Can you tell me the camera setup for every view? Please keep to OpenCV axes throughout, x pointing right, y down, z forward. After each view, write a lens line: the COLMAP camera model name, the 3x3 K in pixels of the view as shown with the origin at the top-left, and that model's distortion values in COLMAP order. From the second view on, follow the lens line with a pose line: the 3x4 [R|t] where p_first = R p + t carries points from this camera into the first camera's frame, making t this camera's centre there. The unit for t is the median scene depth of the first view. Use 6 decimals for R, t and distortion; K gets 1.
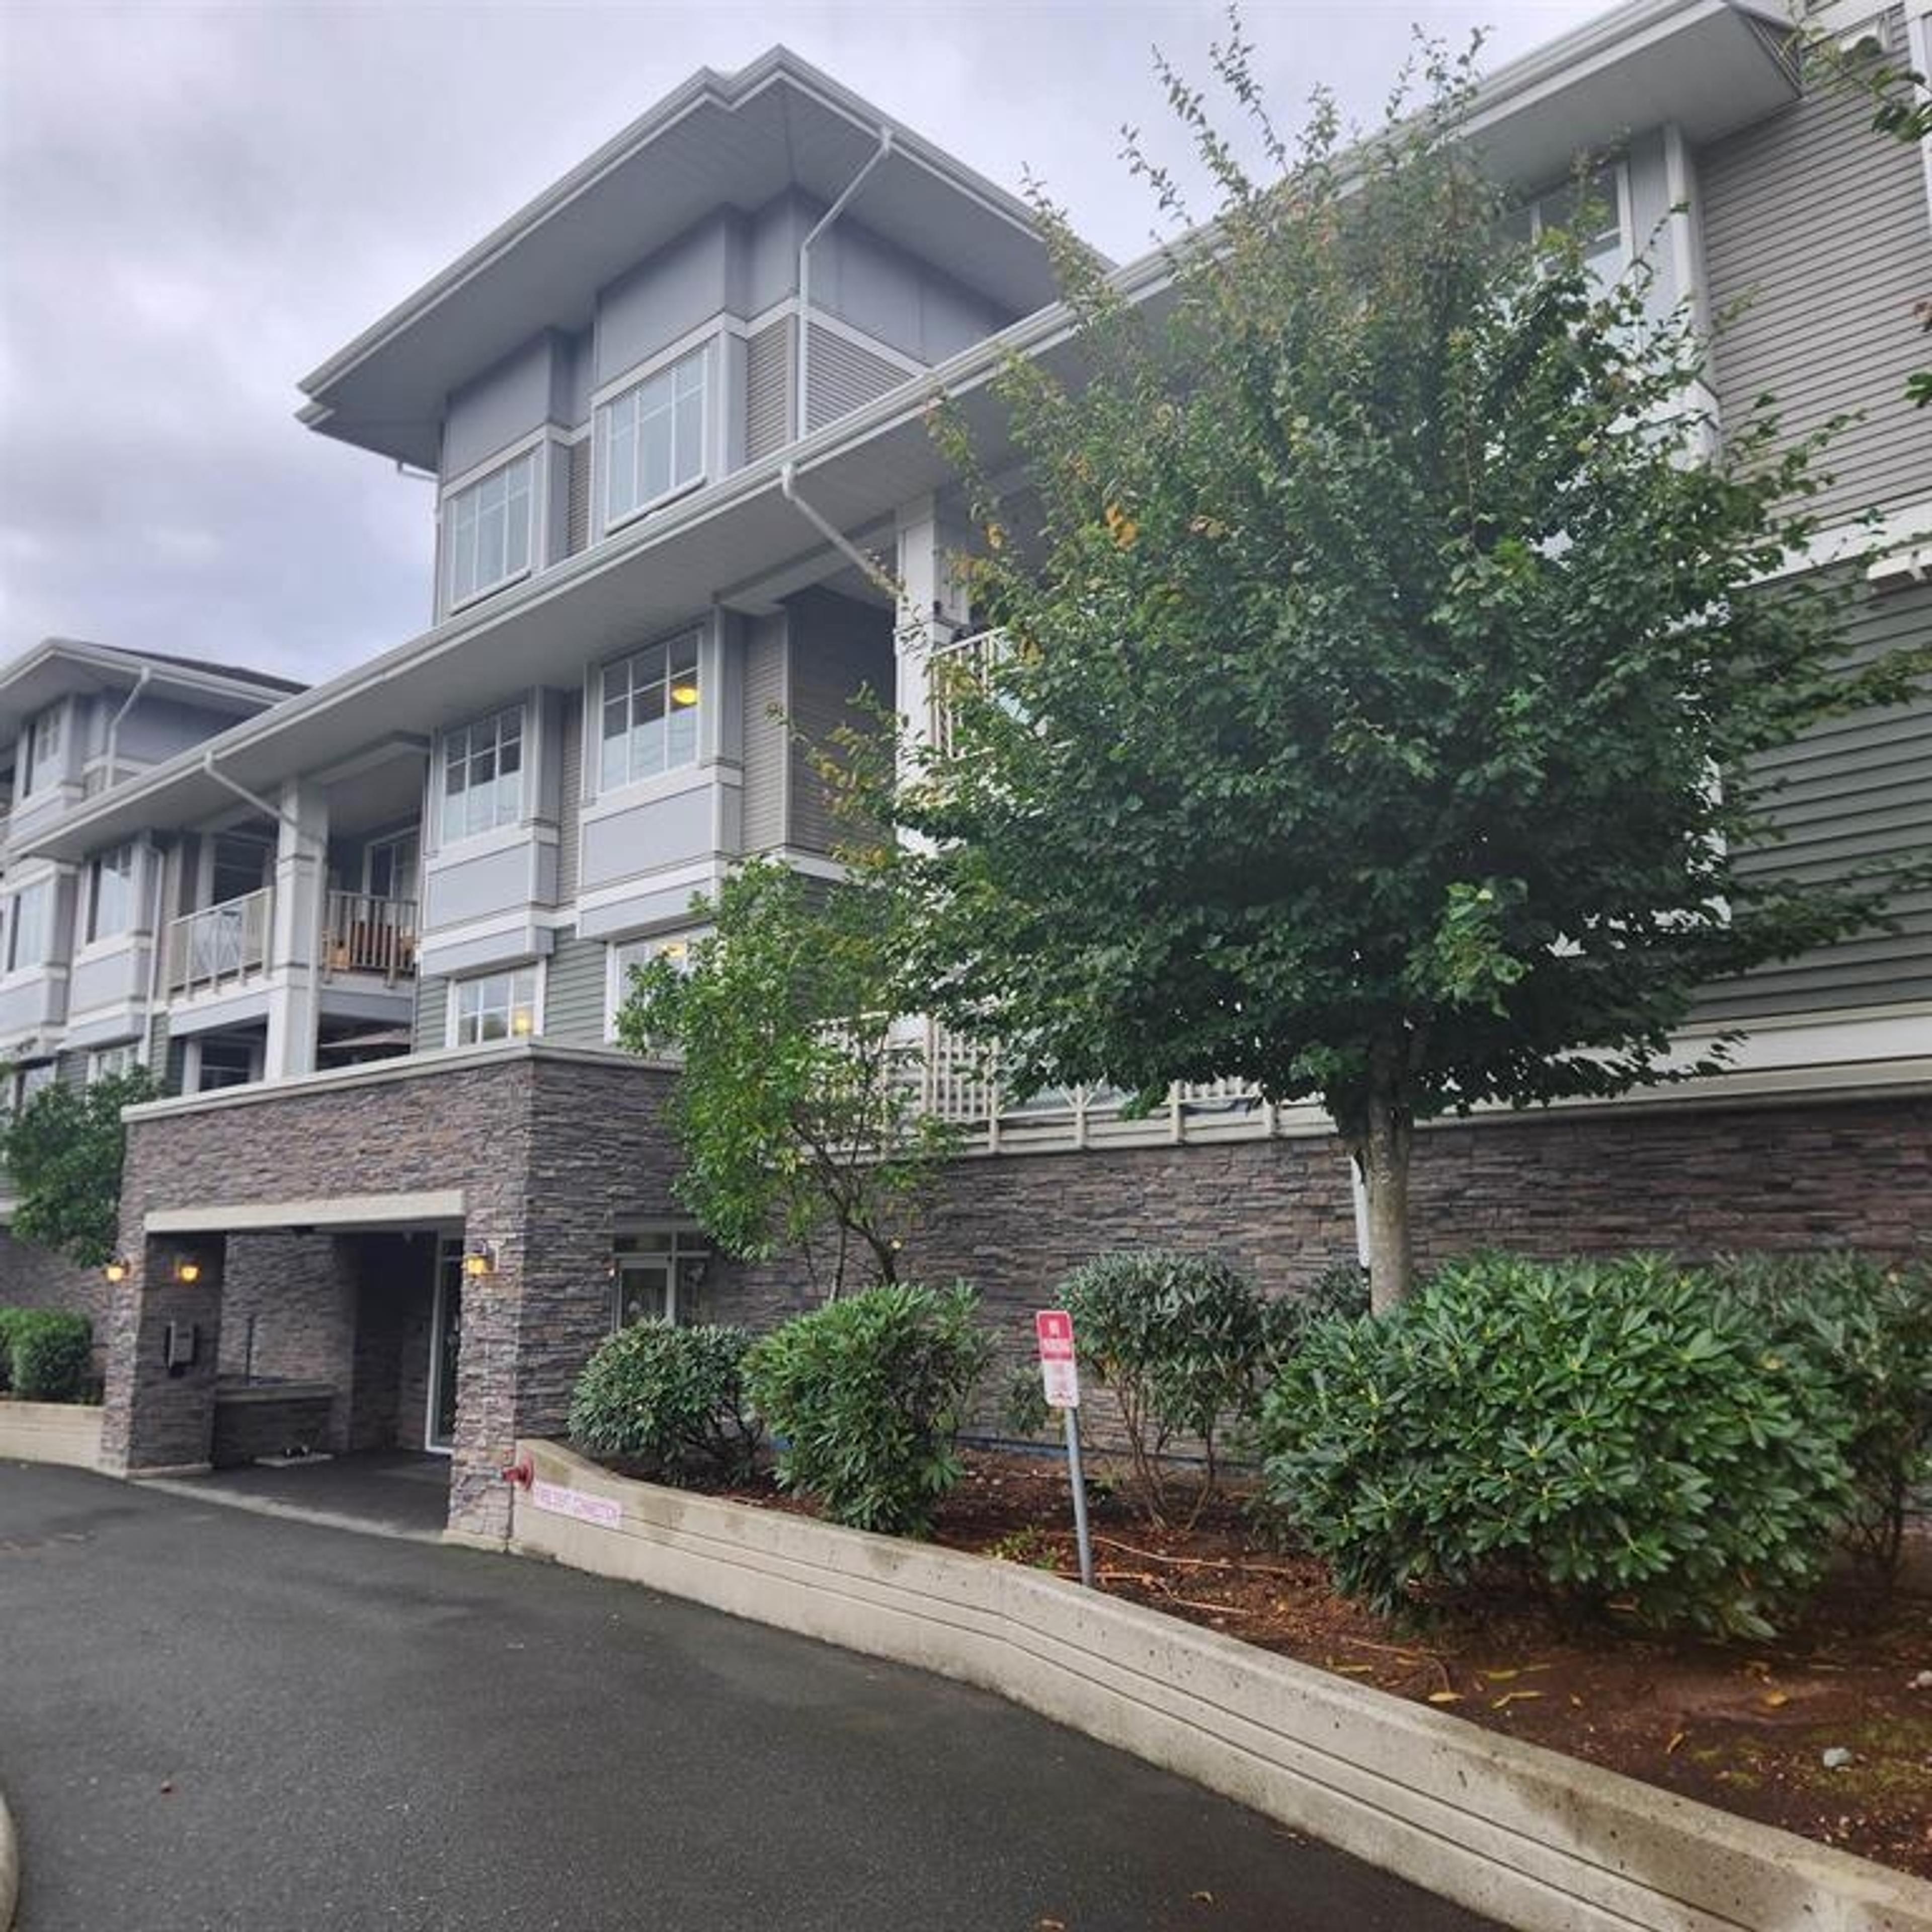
lens RADIAL K [[1704.2, 0, 966.6], [0, 1704.2, 965.1], [0, 0, 1]] dist [0.065344, 0.001211]
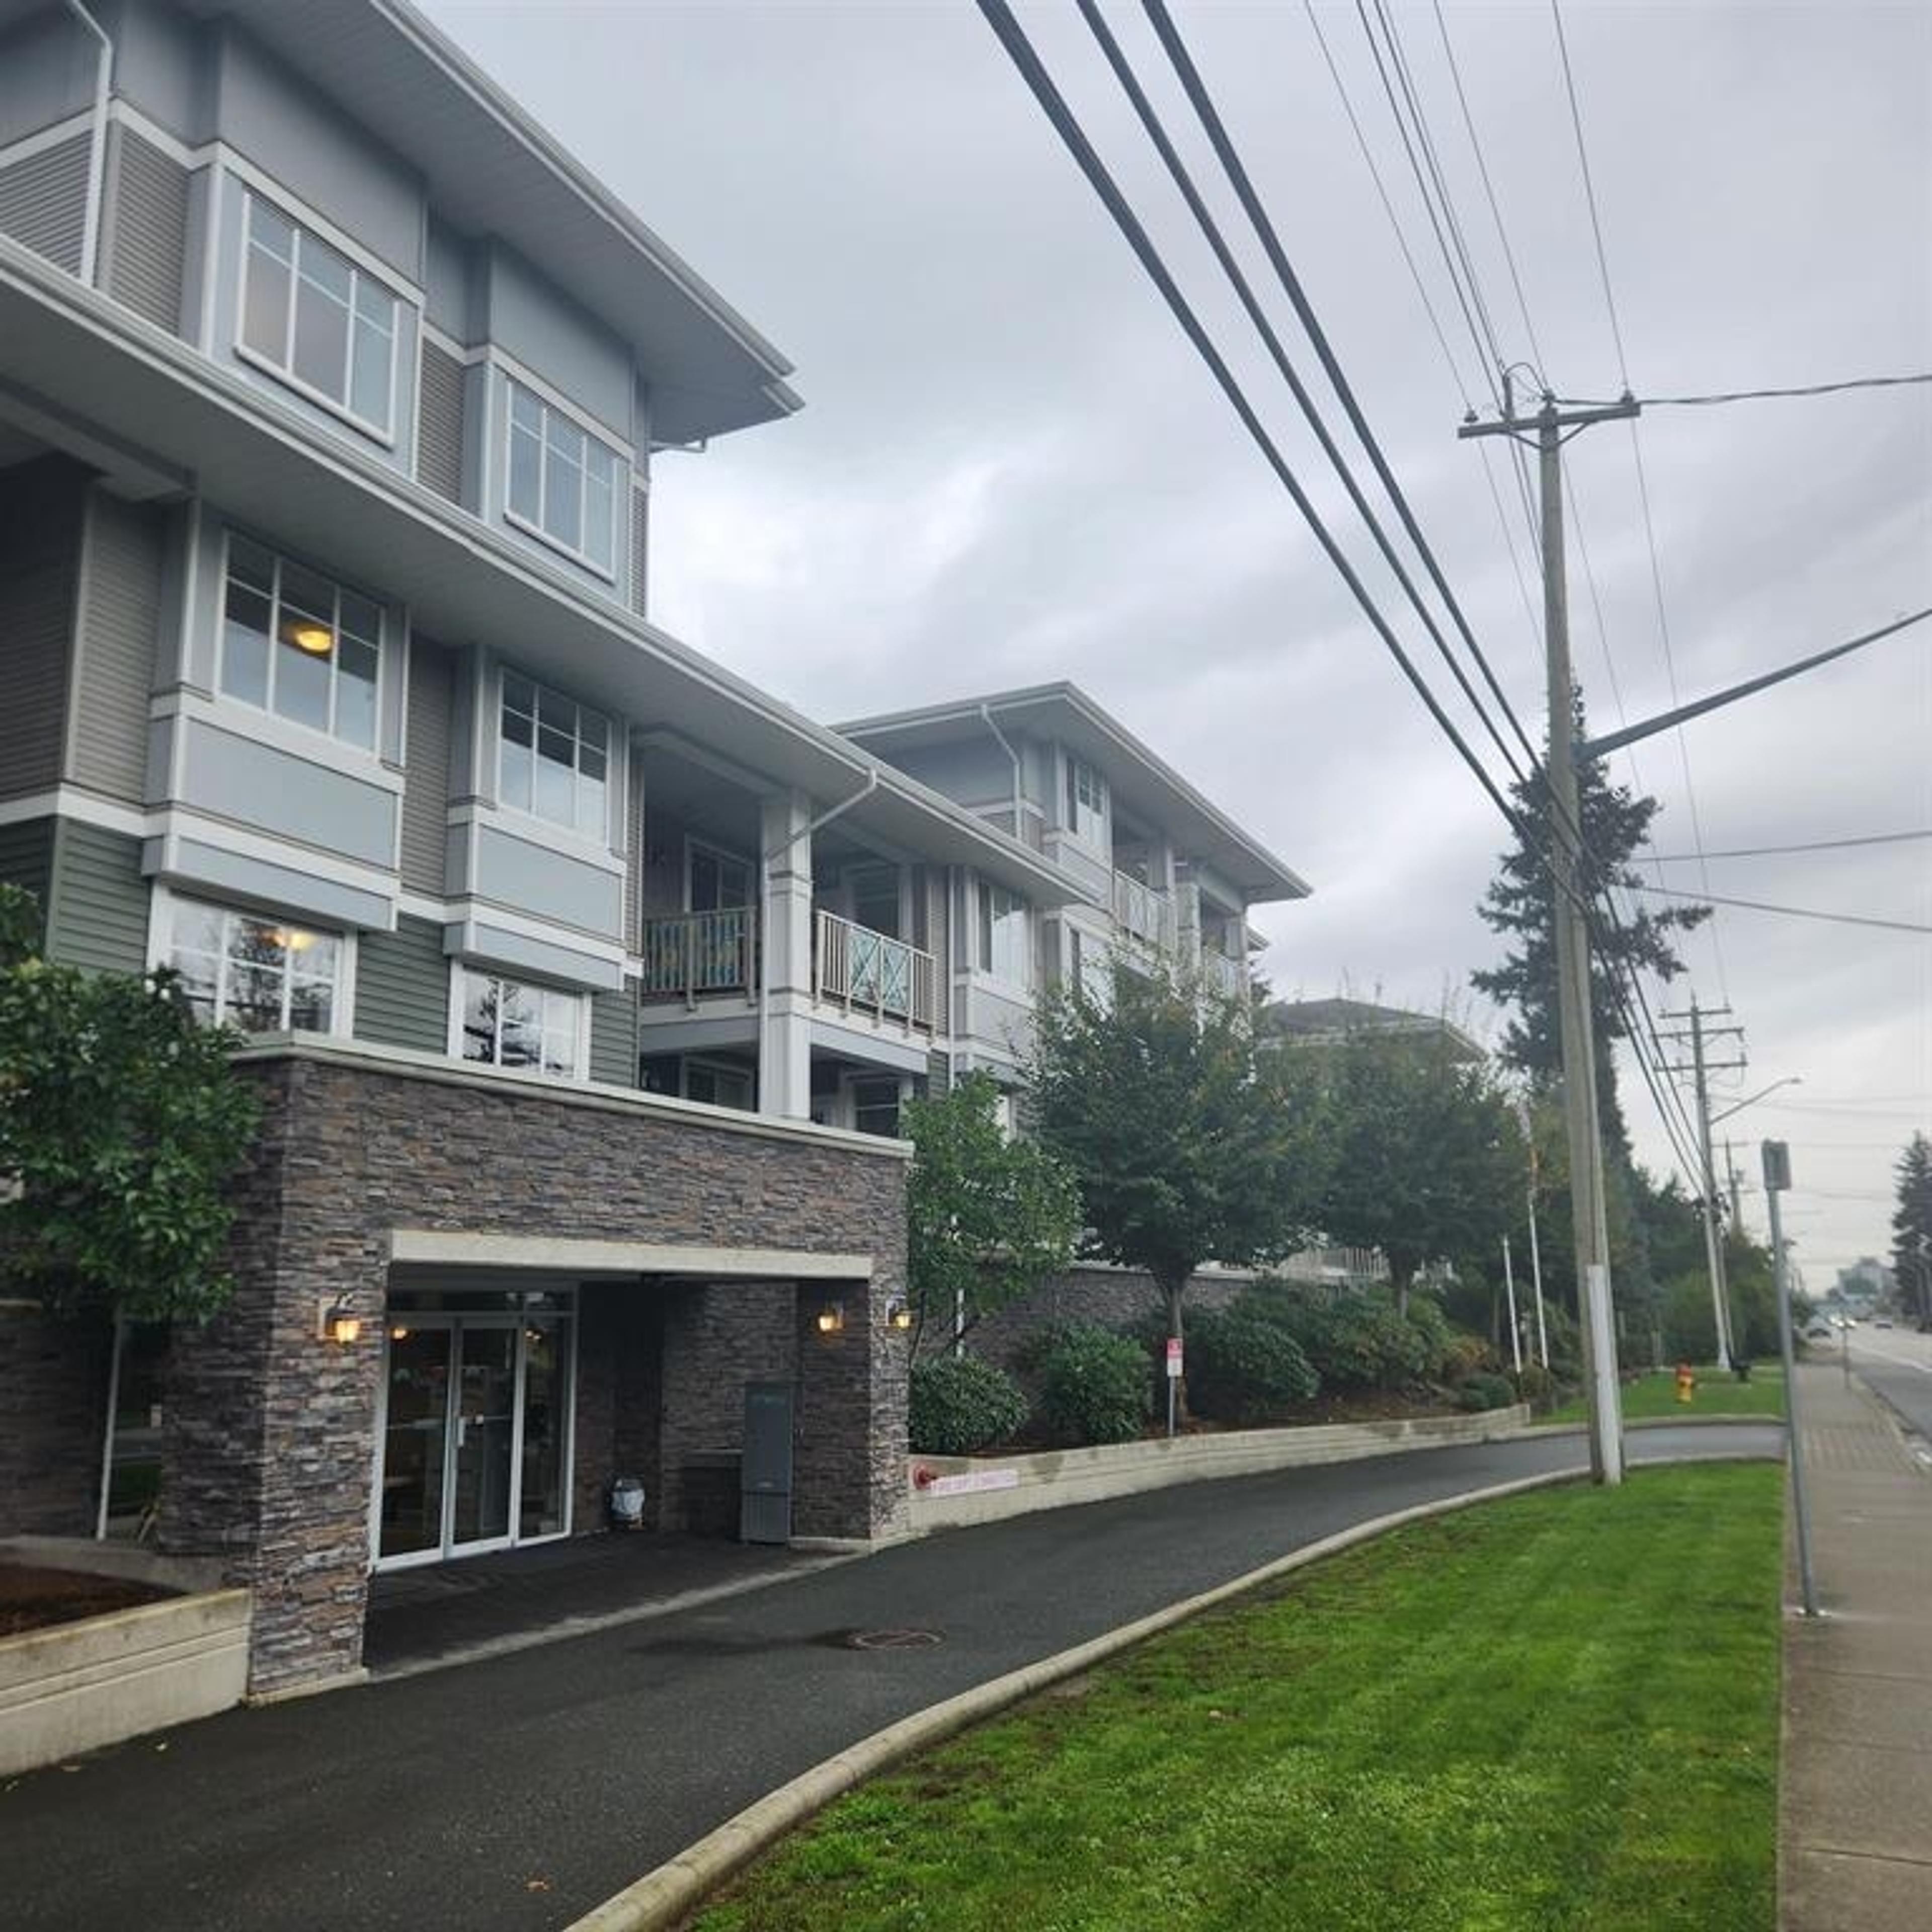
lens RADIAL K [[1704.2, 0, 964.3], [0, 1704.2, 969.5], [0, 0, 1]] dist [0.065344, 0.001211]
pose [[-0.314849, 0.198427, 0.928169, -1.454073], [-0.155358, 0.953940, -0.256636, 0.234617], [-0.936341, -0.225000, -0.269520, 1.299873]]
